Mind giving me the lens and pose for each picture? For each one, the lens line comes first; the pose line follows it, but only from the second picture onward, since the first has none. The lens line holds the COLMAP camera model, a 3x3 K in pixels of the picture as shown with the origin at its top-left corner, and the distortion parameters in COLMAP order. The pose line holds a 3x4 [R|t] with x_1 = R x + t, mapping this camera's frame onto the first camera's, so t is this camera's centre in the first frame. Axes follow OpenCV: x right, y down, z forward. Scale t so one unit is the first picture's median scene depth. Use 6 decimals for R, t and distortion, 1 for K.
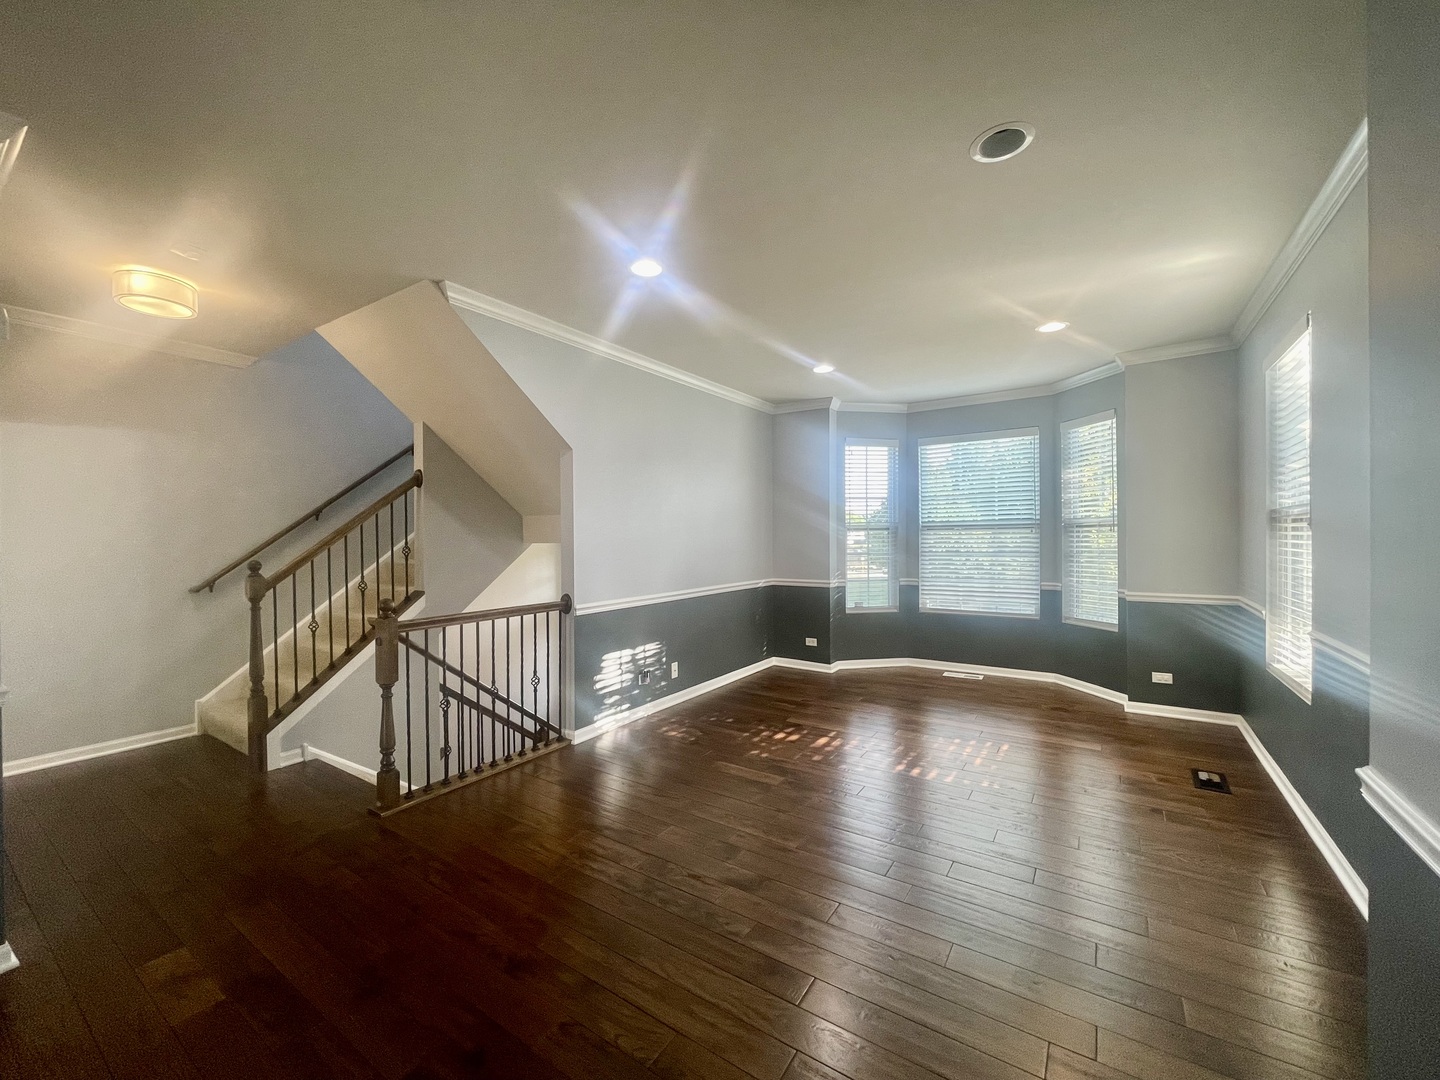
lens RADIAL K [[582.2, 0, 714.8], [0, 582.2, 540.6], [0, 0, 1]] dist [-0.002160, -0.000179]
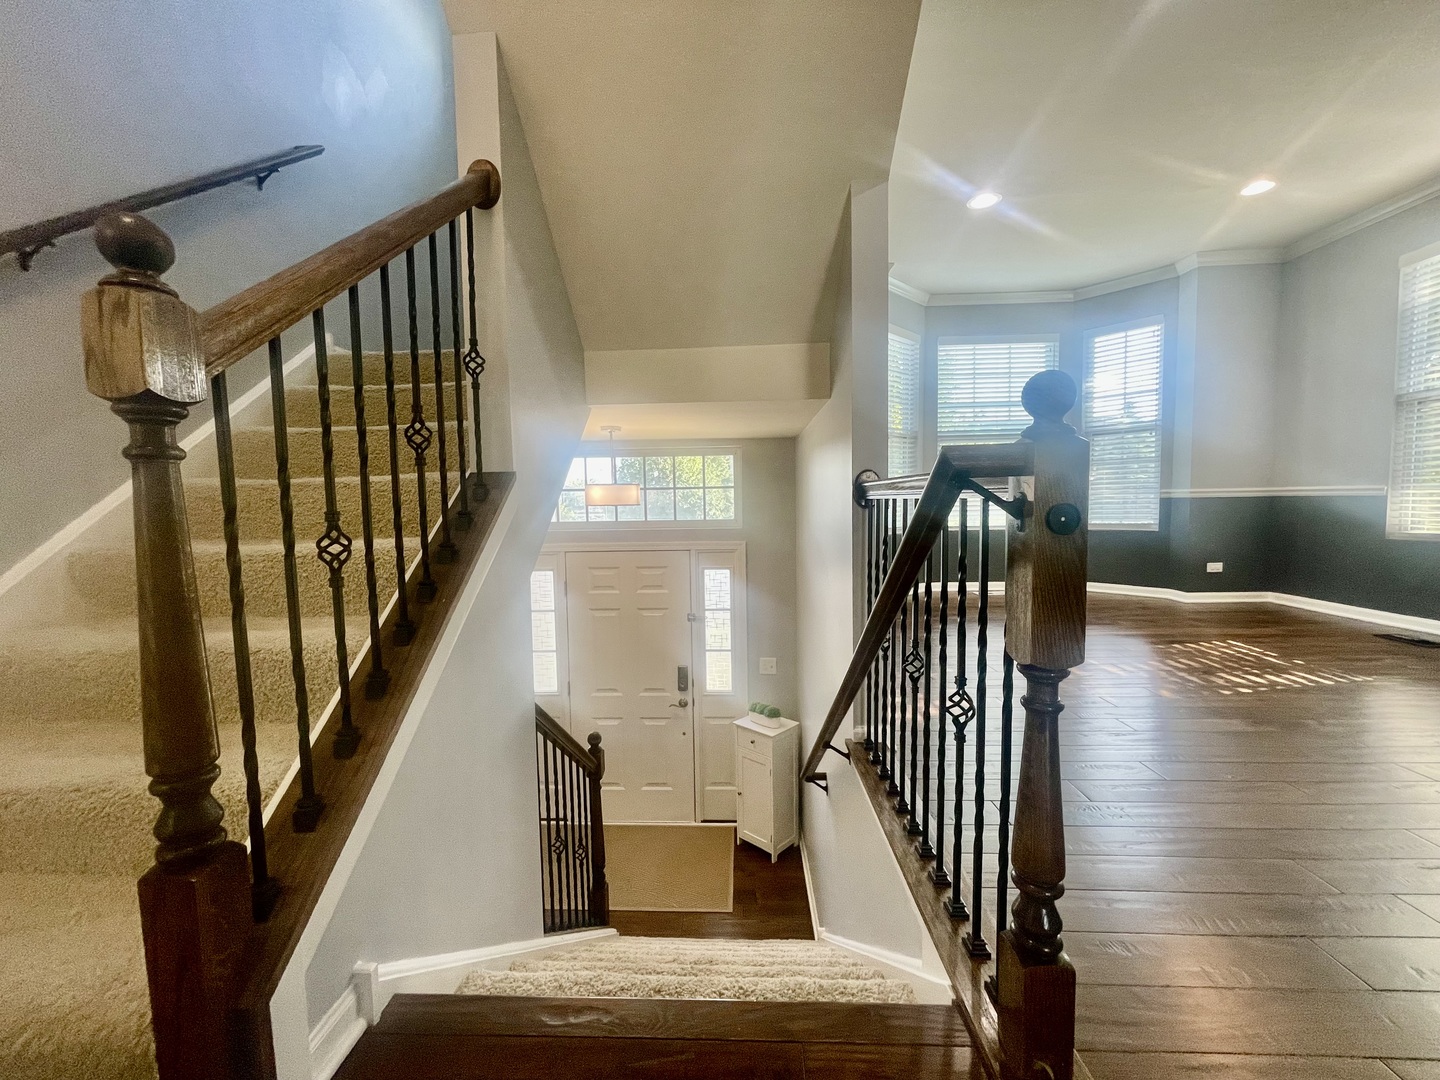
lens RADIAL K [[573.7, 0, 715.5], [0, 573.7, 537.6], [0, 0, 1]] dist [0.000445, -0.000018]
pose [[0.858129, -0.040729, 0.511816, -0.521123], [0.014390, 0.998365, 0.055320, 0.099598], [-0.513232, -0.040107, 0.857312, 0.515180]]
